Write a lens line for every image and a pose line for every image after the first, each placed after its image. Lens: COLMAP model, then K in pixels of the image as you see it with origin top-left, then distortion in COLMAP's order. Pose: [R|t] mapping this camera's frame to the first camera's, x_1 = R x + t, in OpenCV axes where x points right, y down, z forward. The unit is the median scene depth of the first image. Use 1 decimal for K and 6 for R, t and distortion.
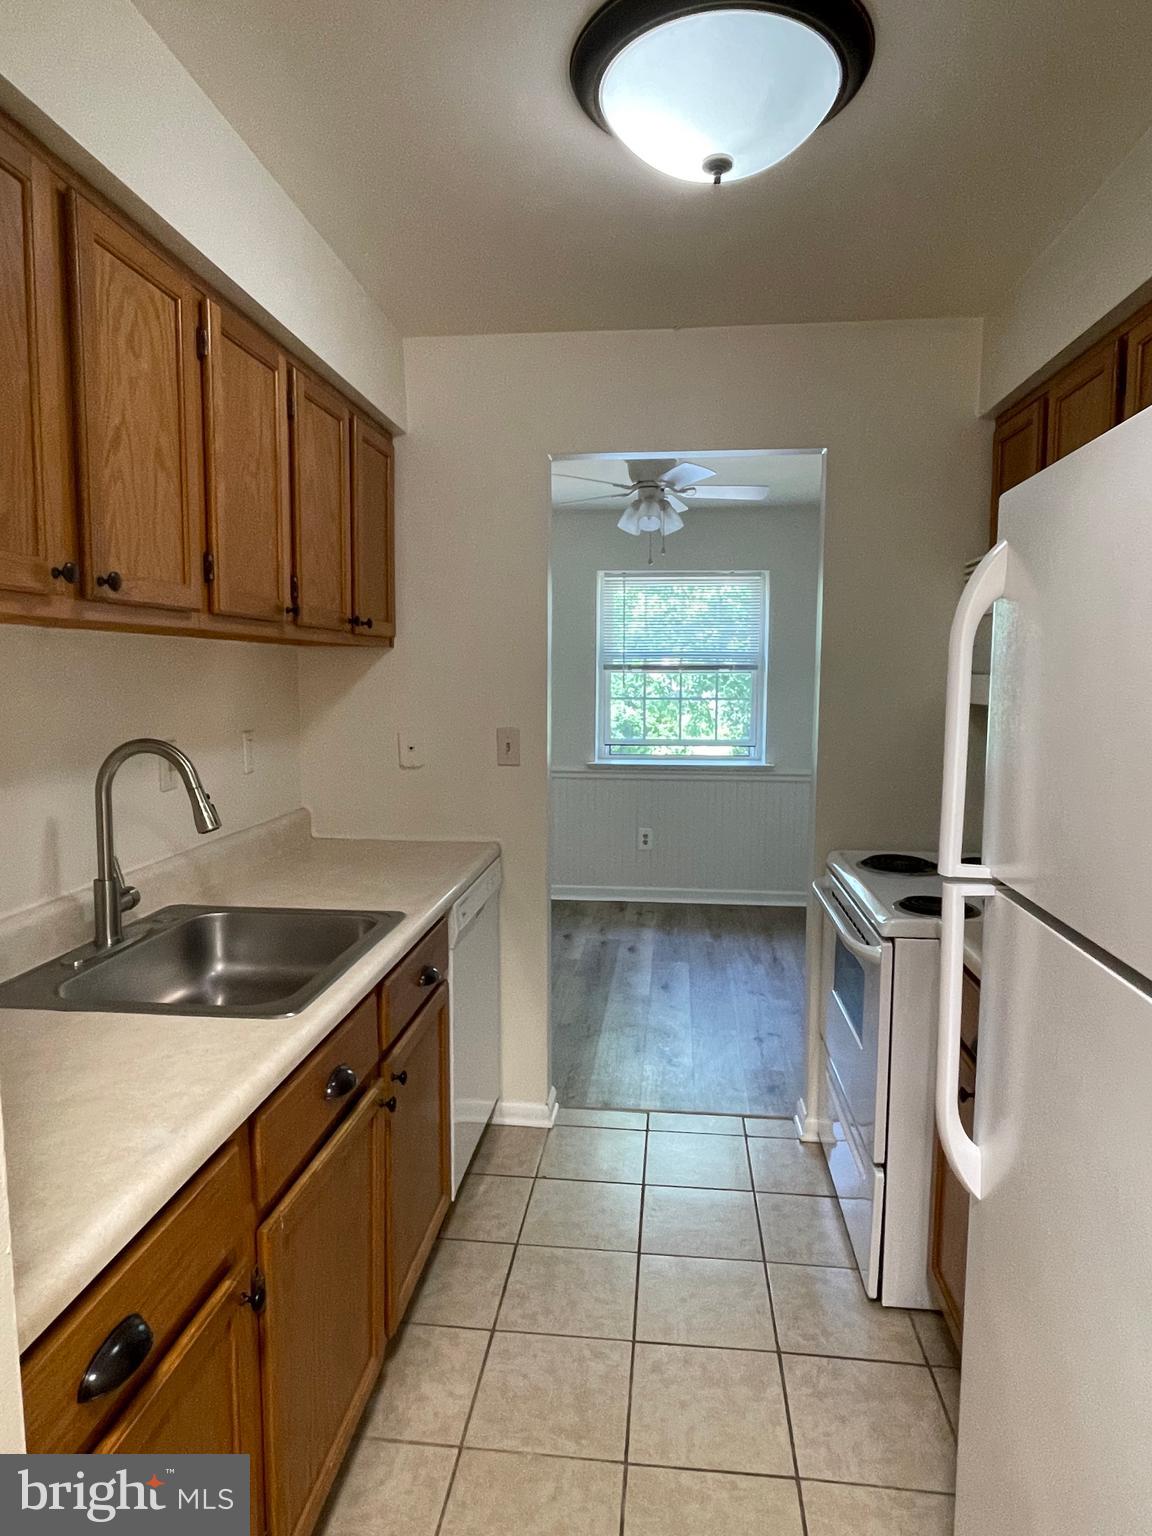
lens RADIAL K [[914.8, 0, 577.6], [0, 914.8, 763.1], [0, 0, 1]] dist [0.002283, 0.000394]
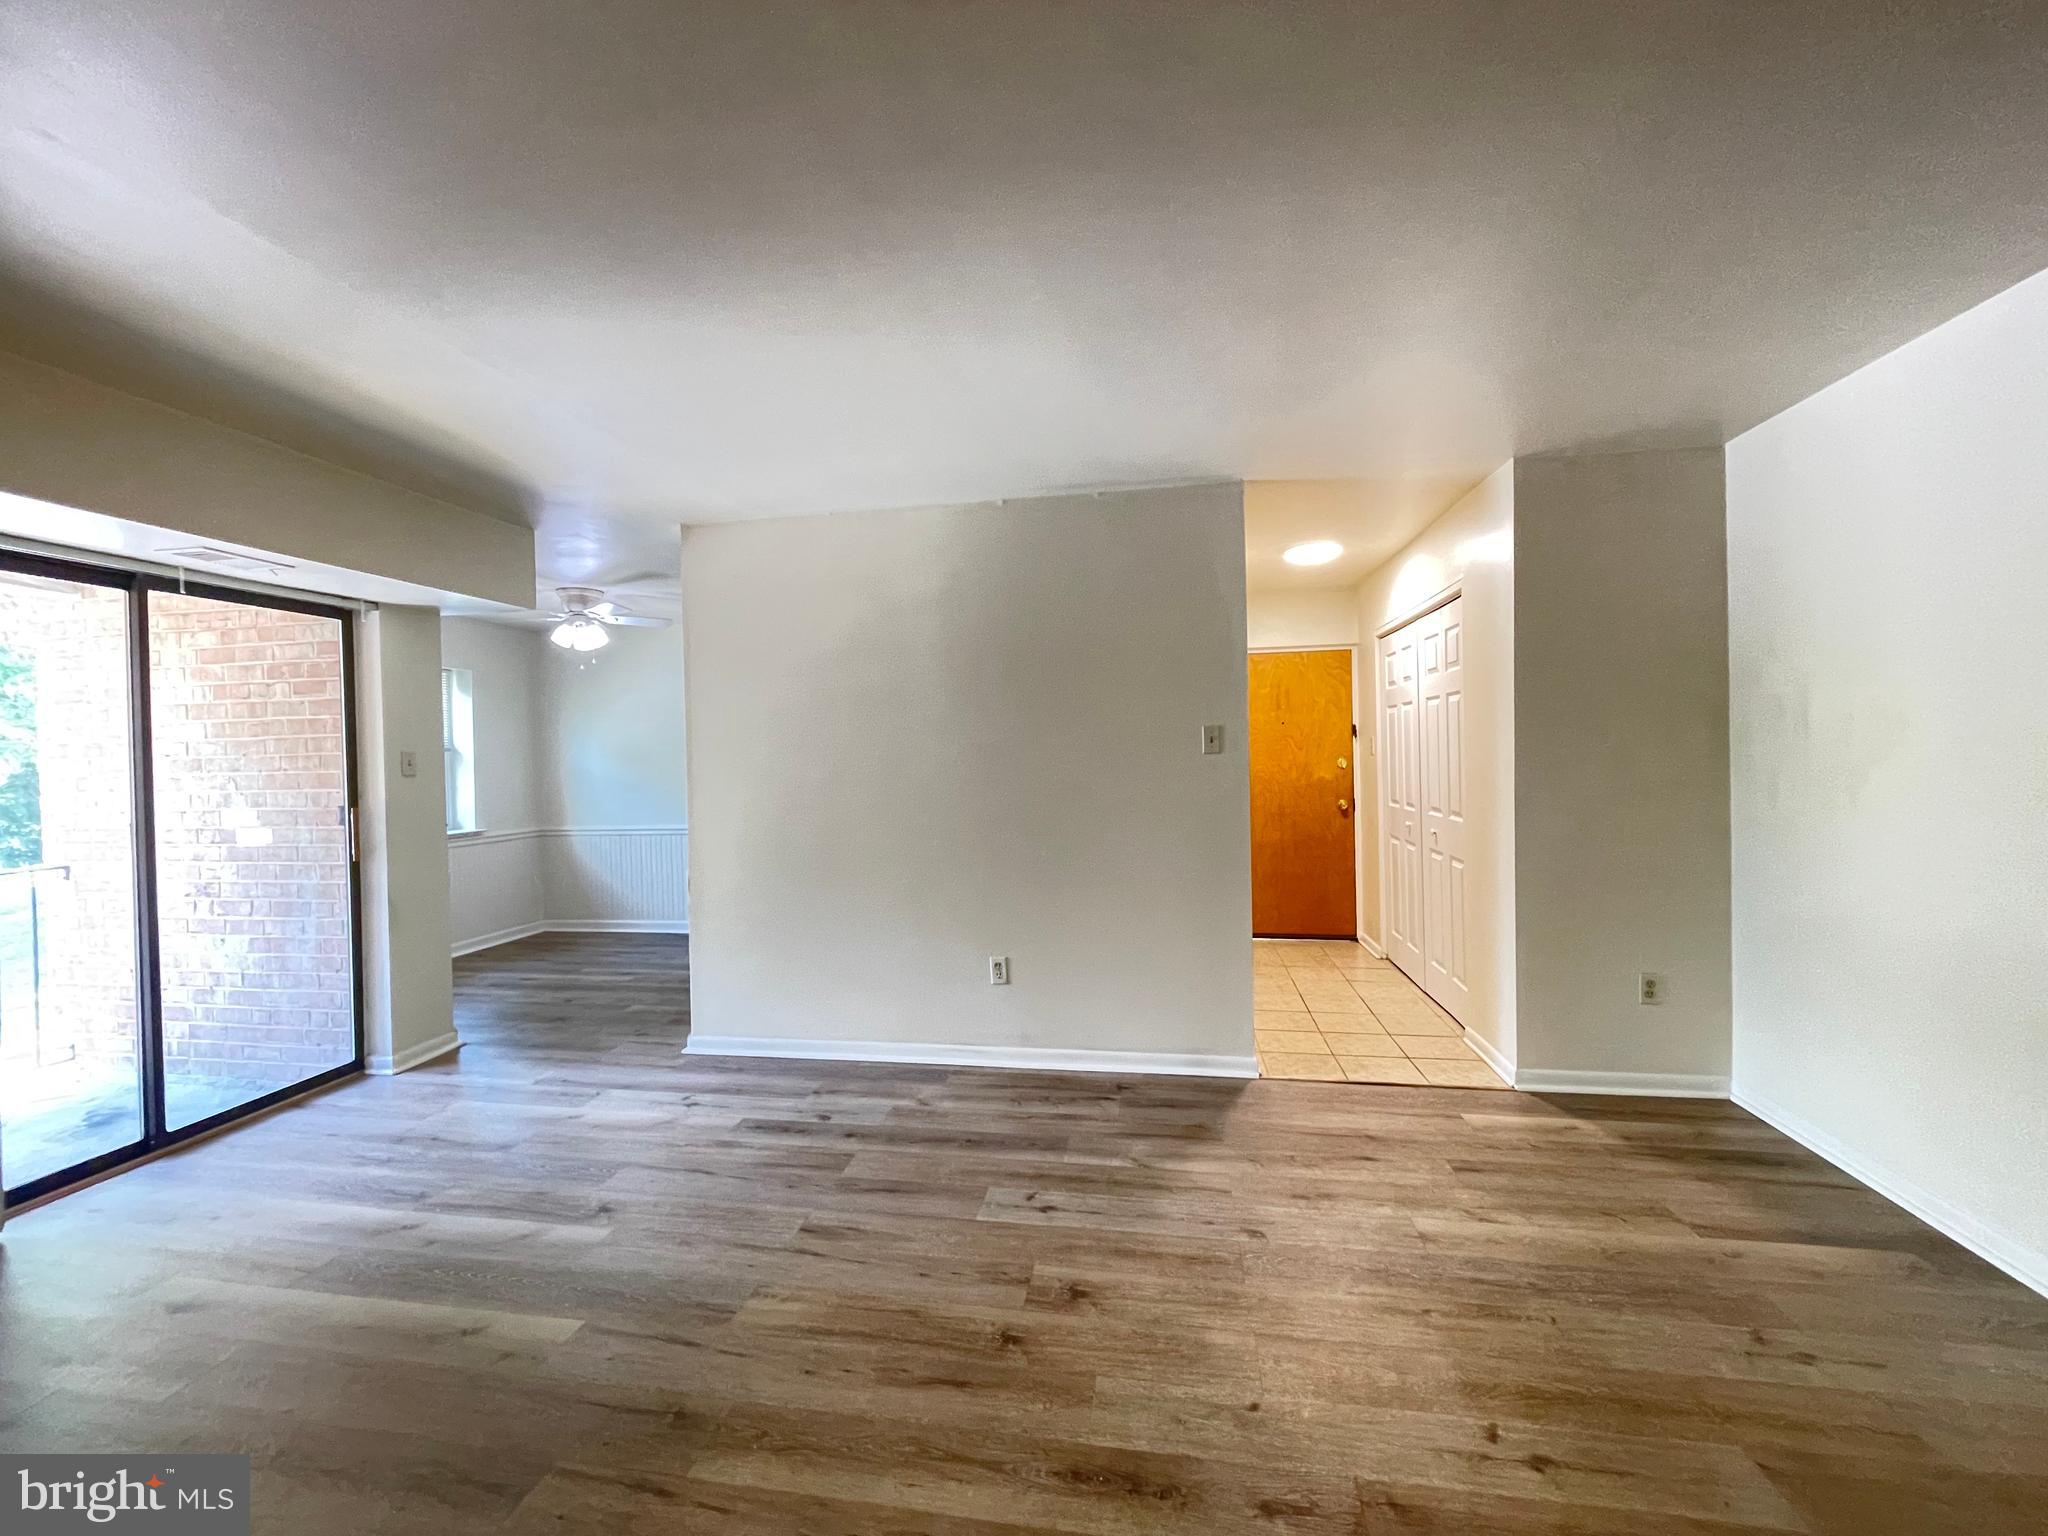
lens RADIAL K [[824.3, 0, 1029.2], [0, 824.3, 756.8], [0, 0, 1]] dist [0.000020, 0.000118]
pose [[0.056012, -0.007261, 0.998404, -0.943149], [0.120859, 0.992670, 0.000439, -0.007680], [-0.991088, 0.120642, 0.056479, 0.237249]]
